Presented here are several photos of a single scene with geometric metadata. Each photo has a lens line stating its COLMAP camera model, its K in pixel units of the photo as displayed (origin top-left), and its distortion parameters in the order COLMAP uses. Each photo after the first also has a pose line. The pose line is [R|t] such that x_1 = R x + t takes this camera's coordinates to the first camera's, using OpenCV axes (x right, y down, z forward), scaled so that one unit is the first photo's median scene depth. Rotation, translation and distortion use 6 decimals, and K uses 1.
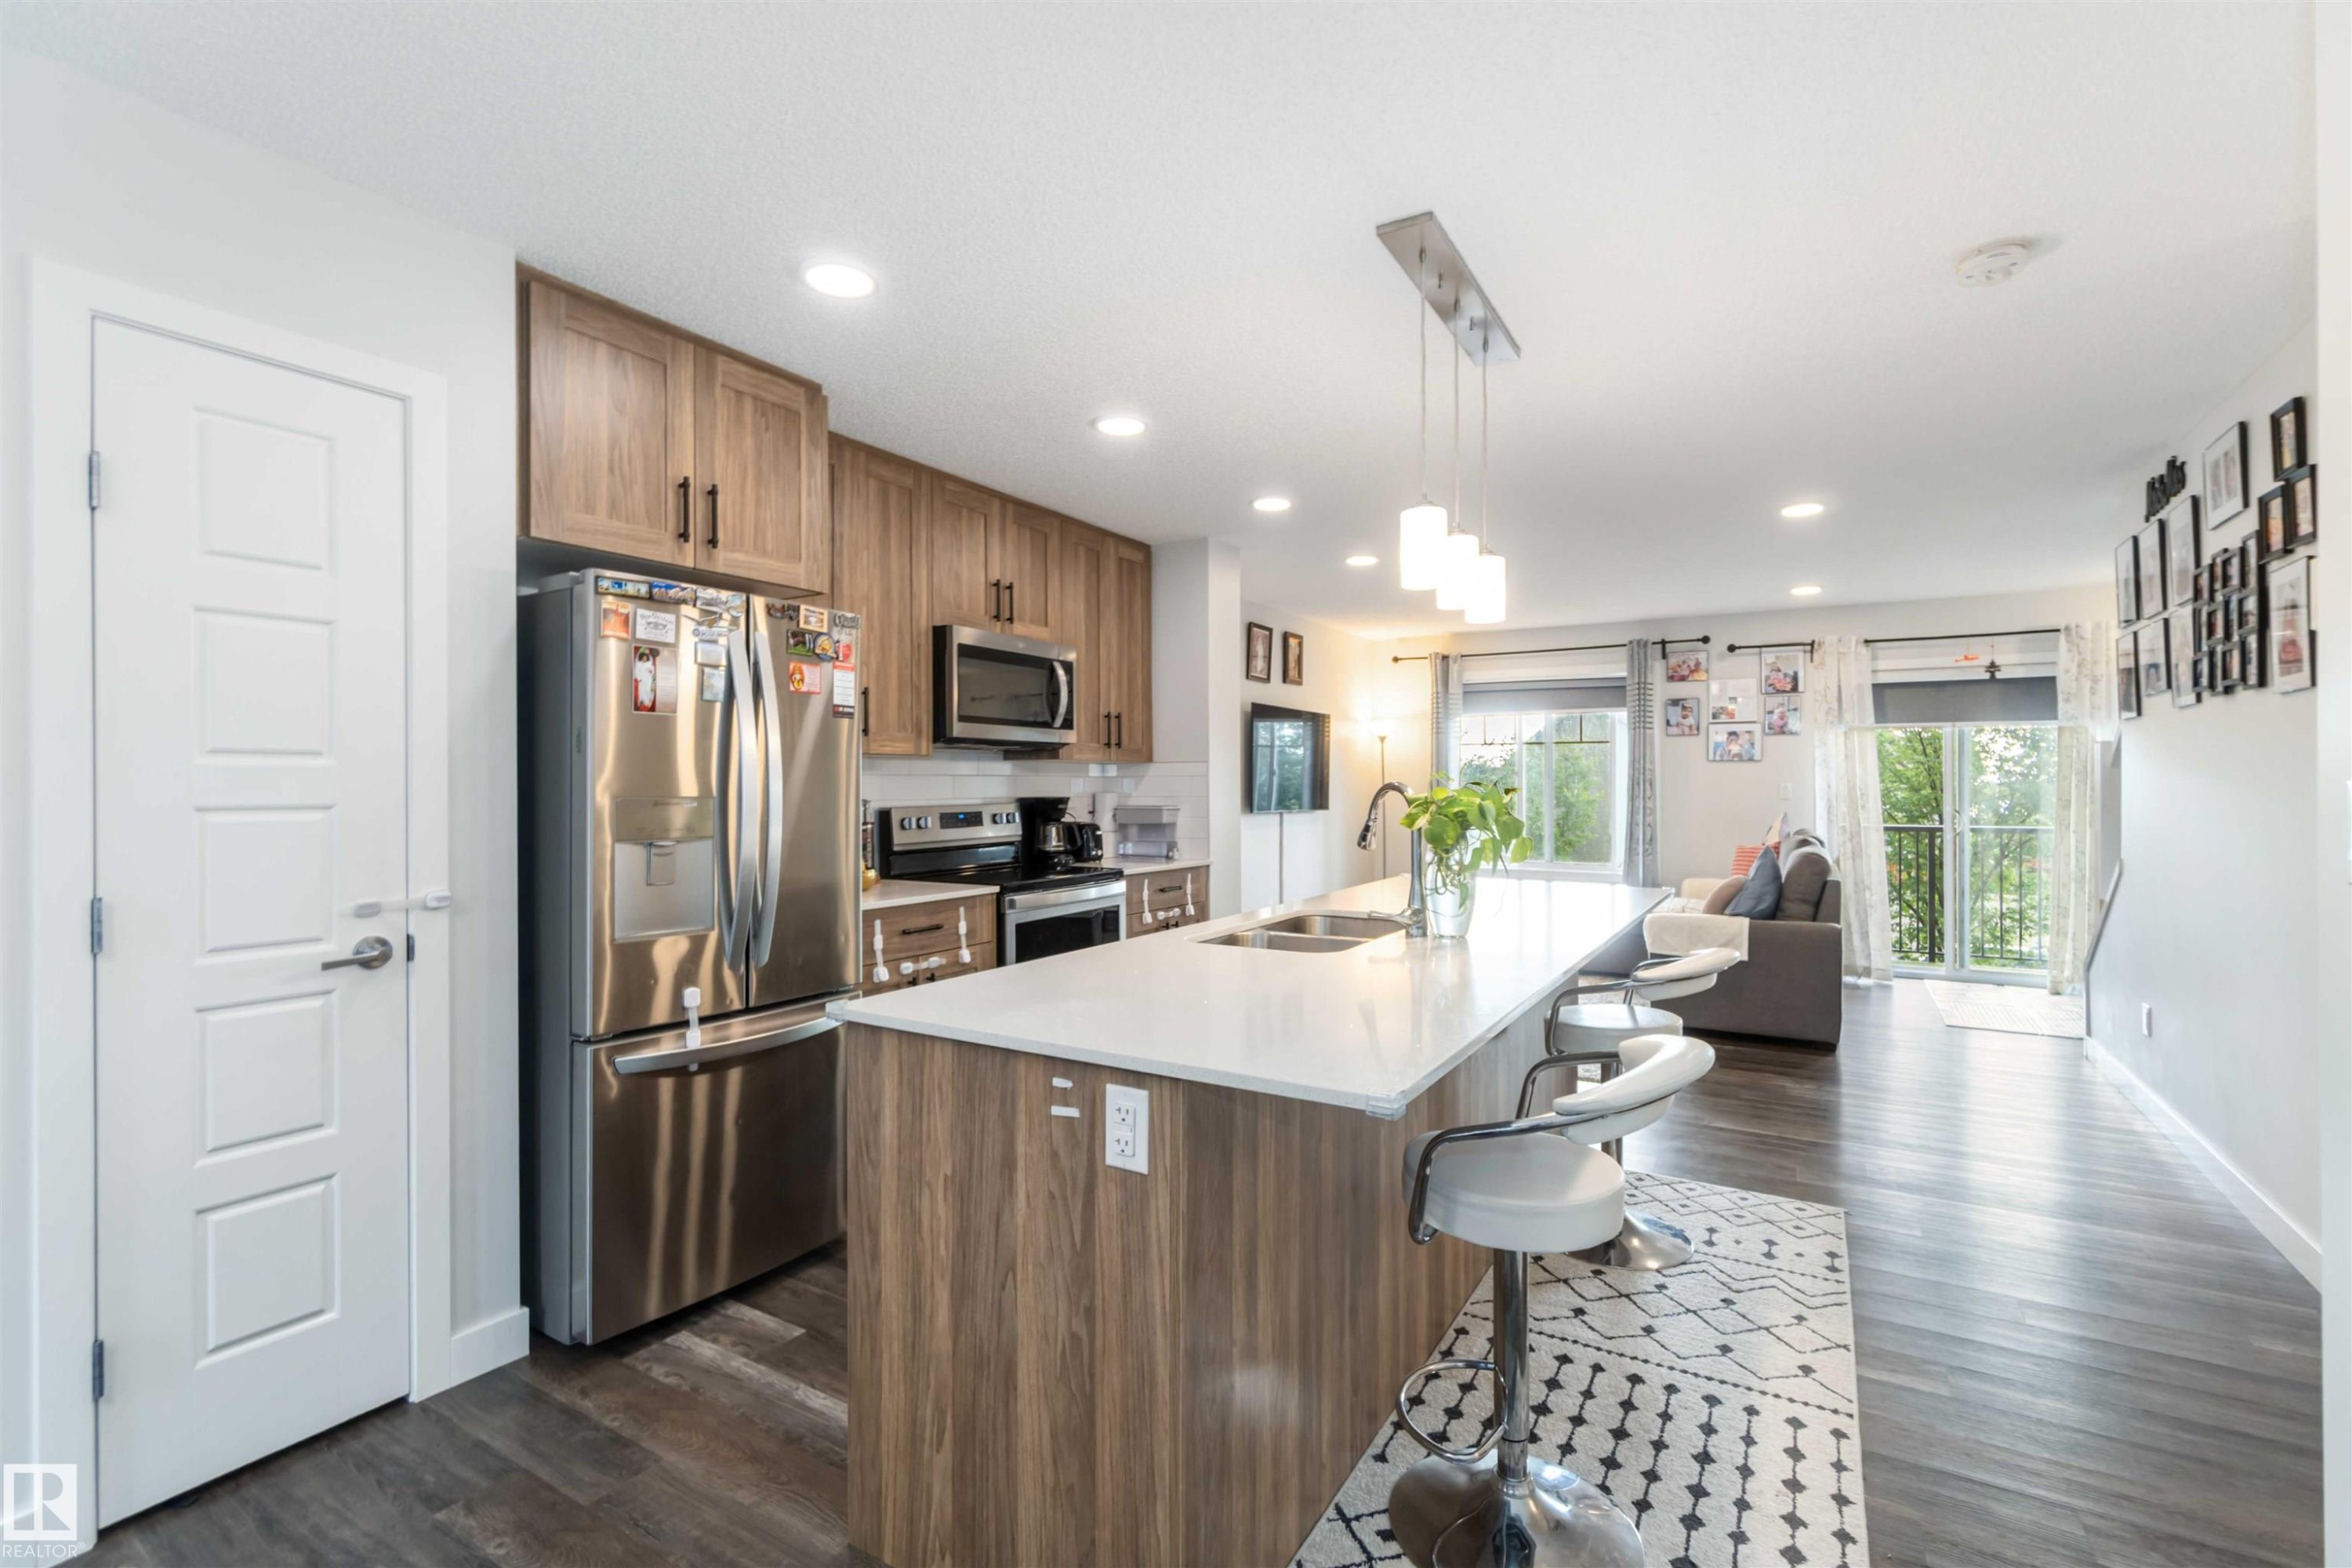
lens RADIAL K [[1047.4, 0, 1176.0], [0, 1047.4, 784.0], [0, 0, 1]] dist [-0.003226, -0.000442]
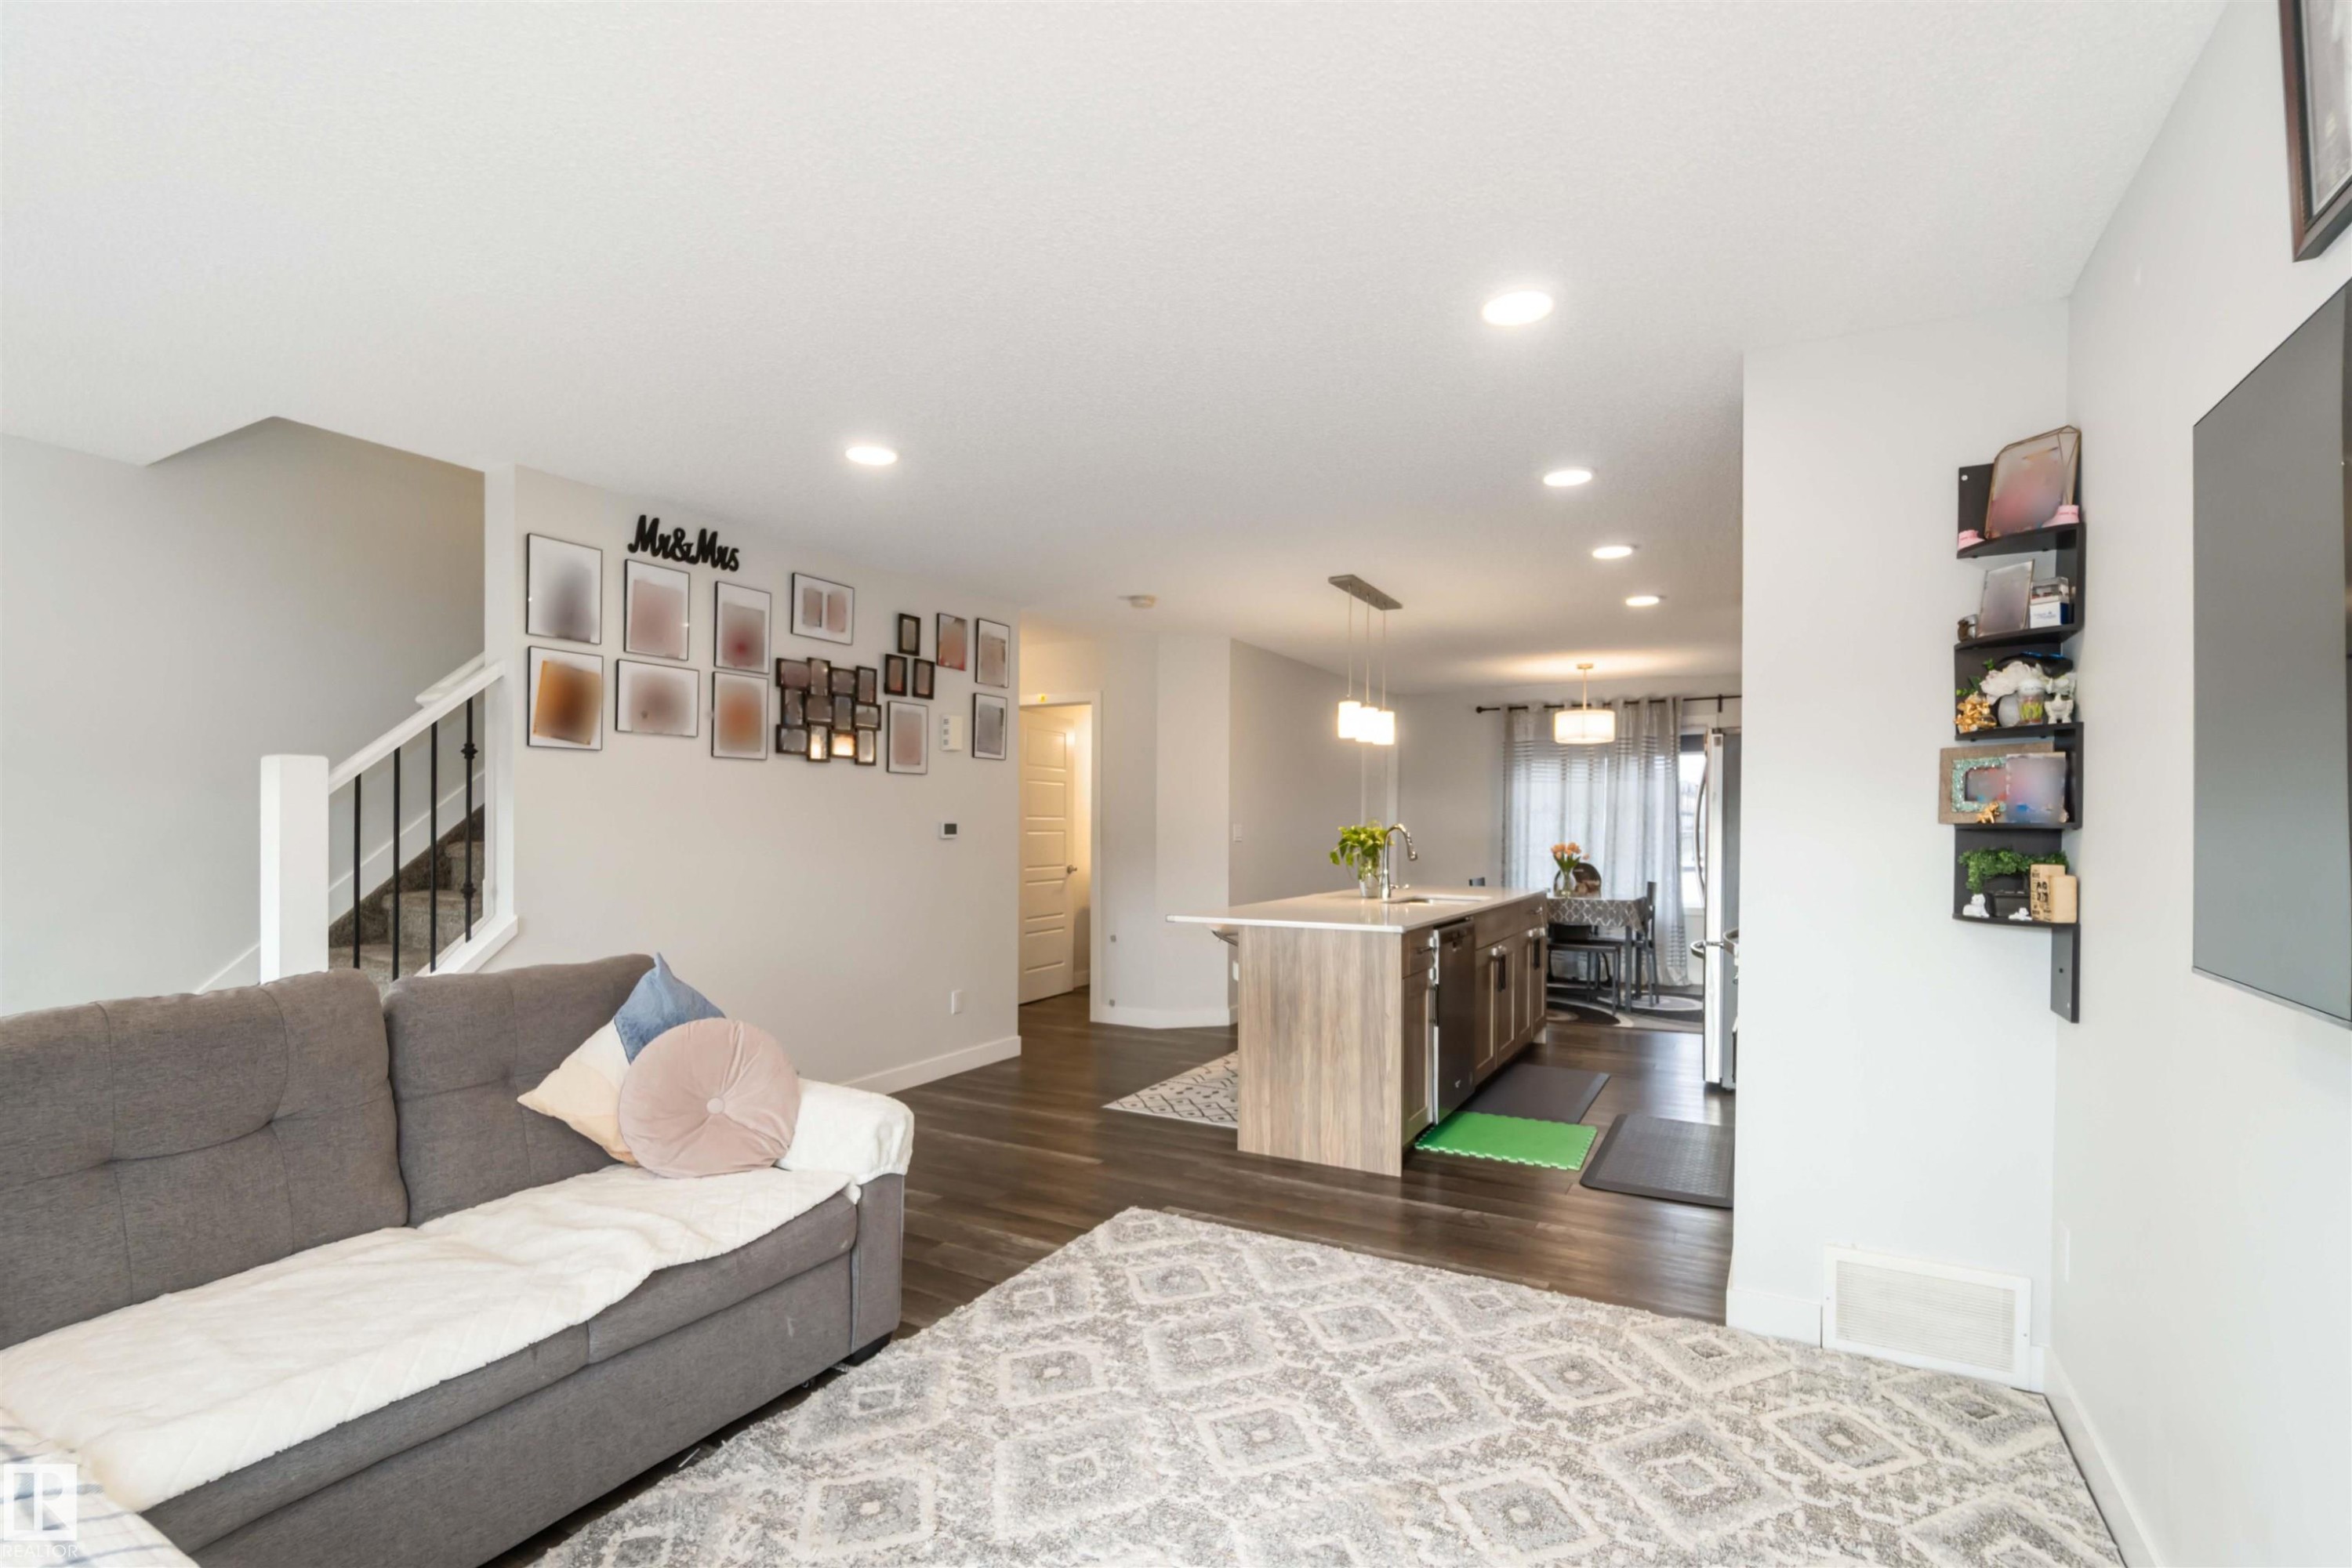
lens RADIAL K [[1074.5, 0, 1178.8], [0, 1074.5, 831.3], [0, 0, 1]] dist [0.000429, 0.000113]
pose [[-0.999281, -0.002044, -0.037871, 0.489303], [-0.002317, 0.999972, 0.007160, -0.002087], [0.037855, 0.007243, -0.999257, 2.115938]]
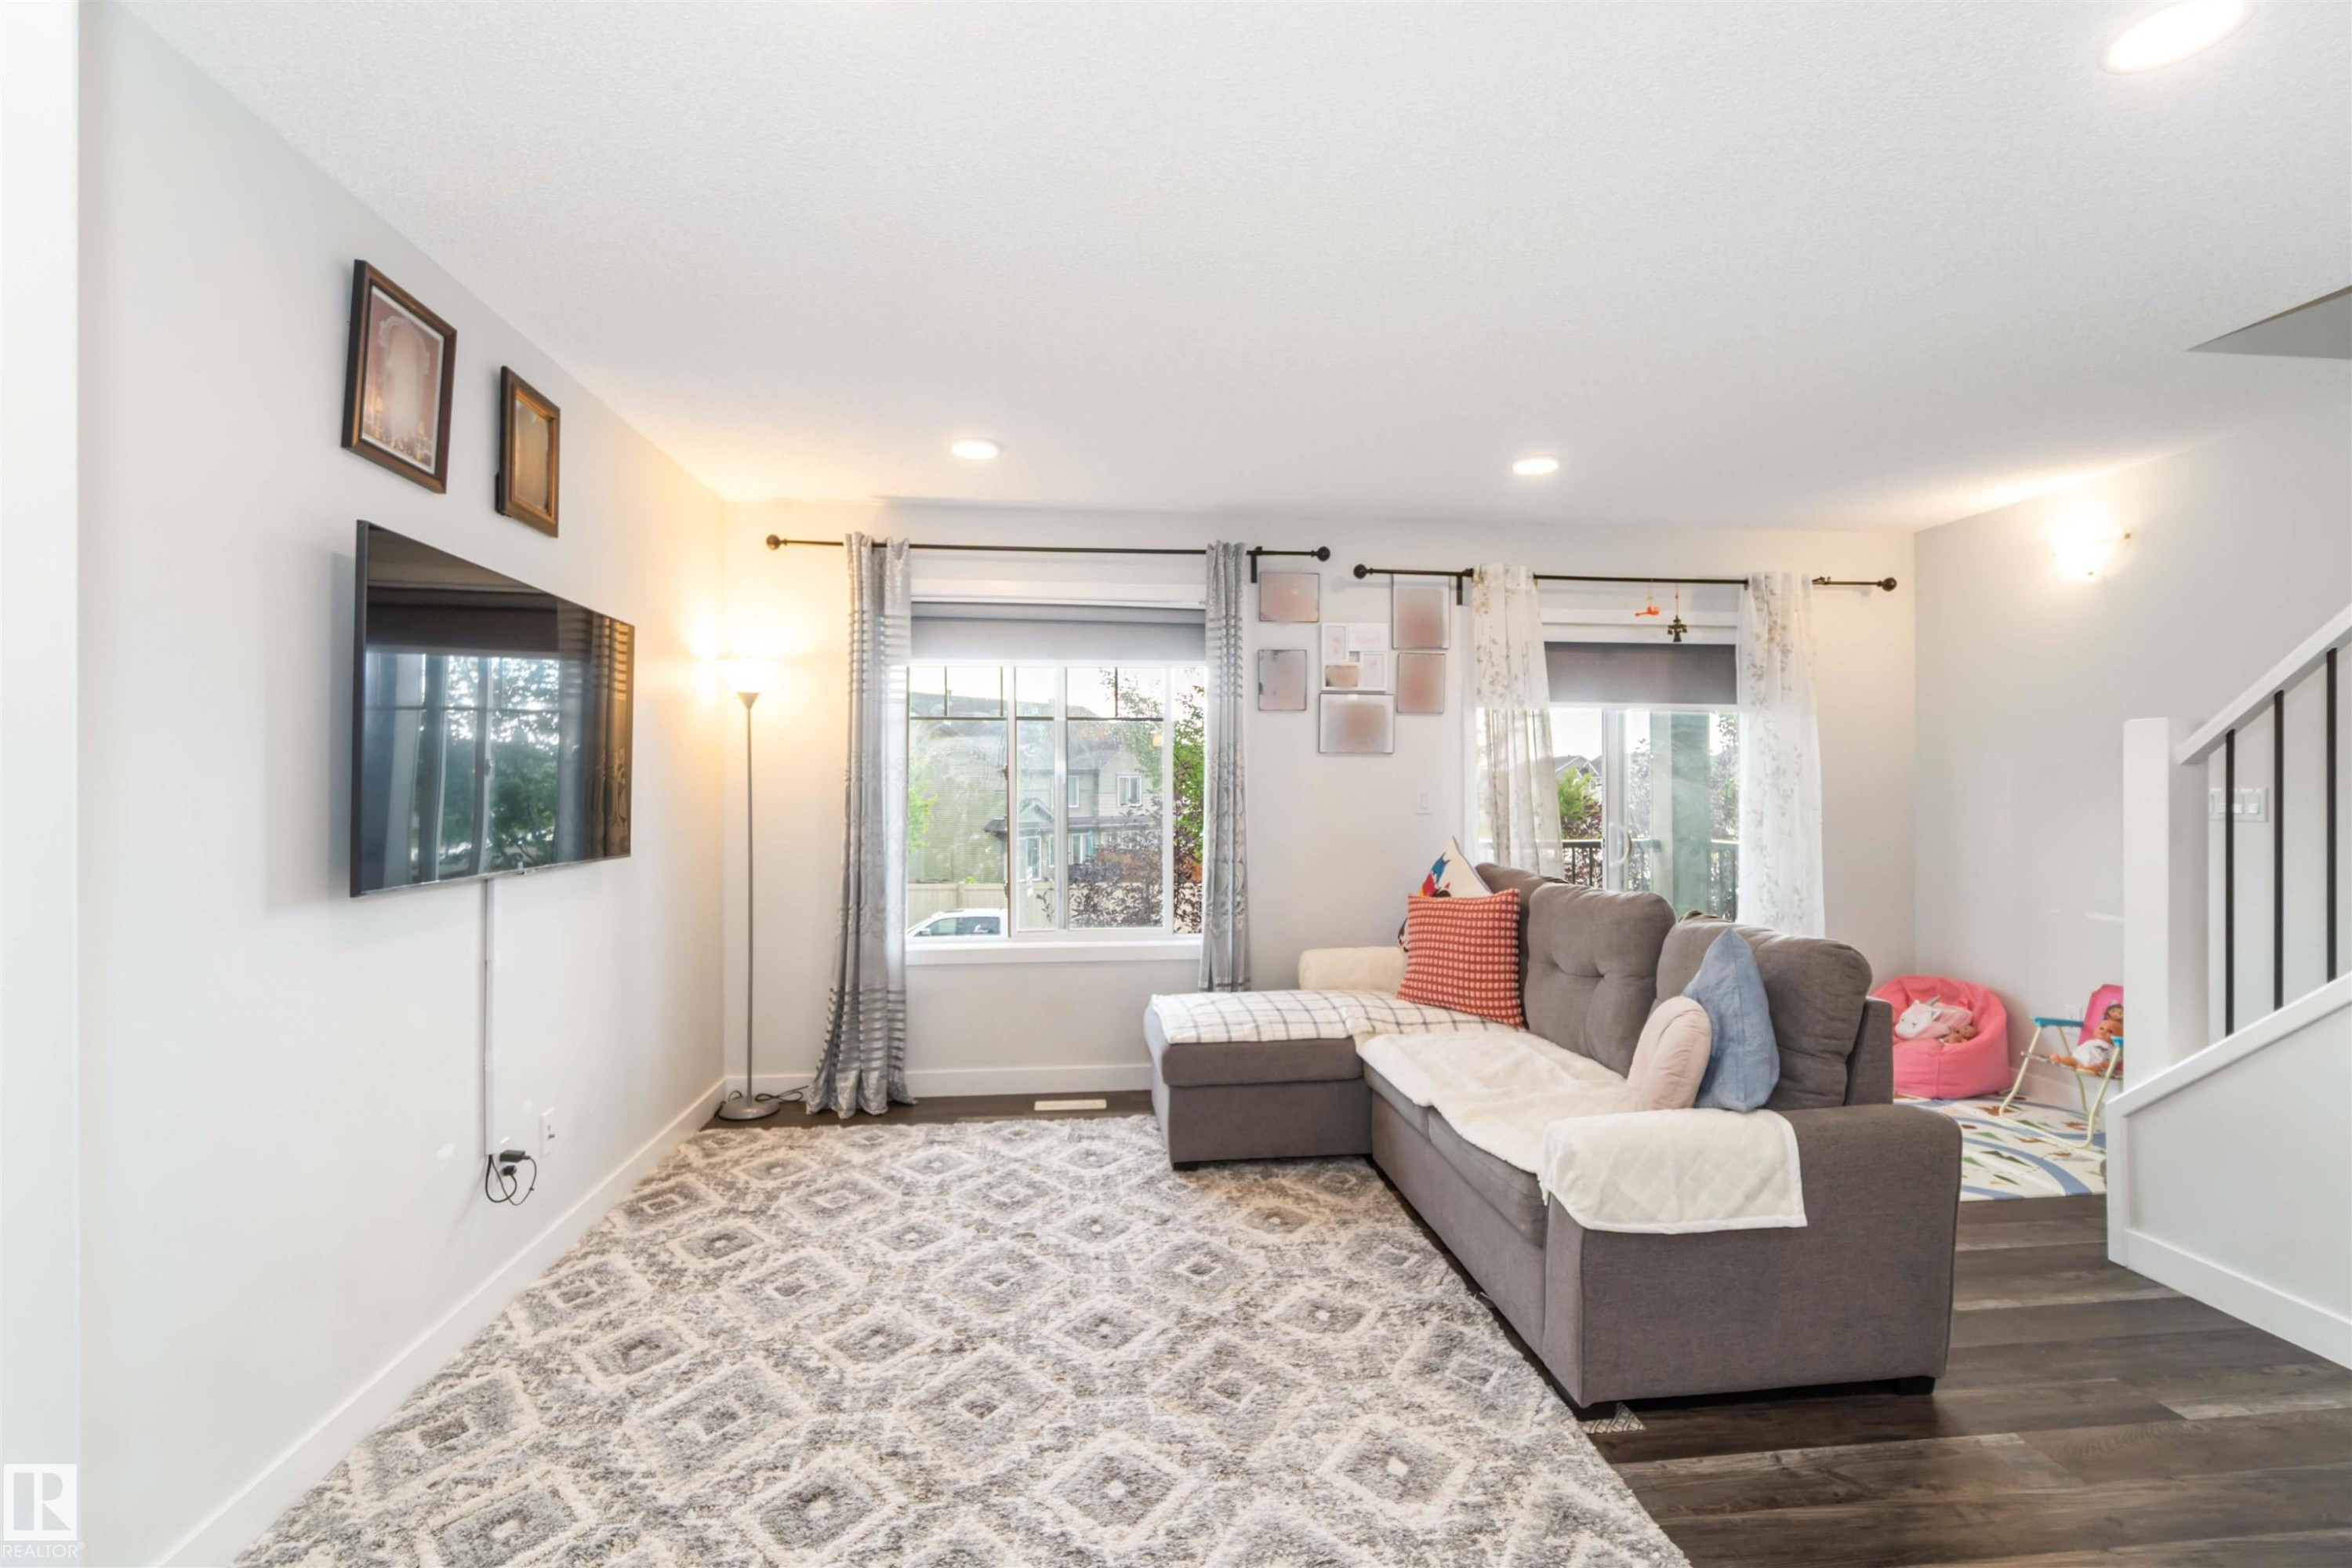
lens RADIAL K [[1039.5, 0, 1176.0], [0, 1039.5, 784.0], [0, 0, 1]] dist [-0.003200, -0.000239]
pose [[0.792085, 0.000230, 0.610411, 0.134157], [0.000237, 1.000000, -0.000685, -0.007182], [-0.610411, 0.000687, 0.792084, 1.105861]]
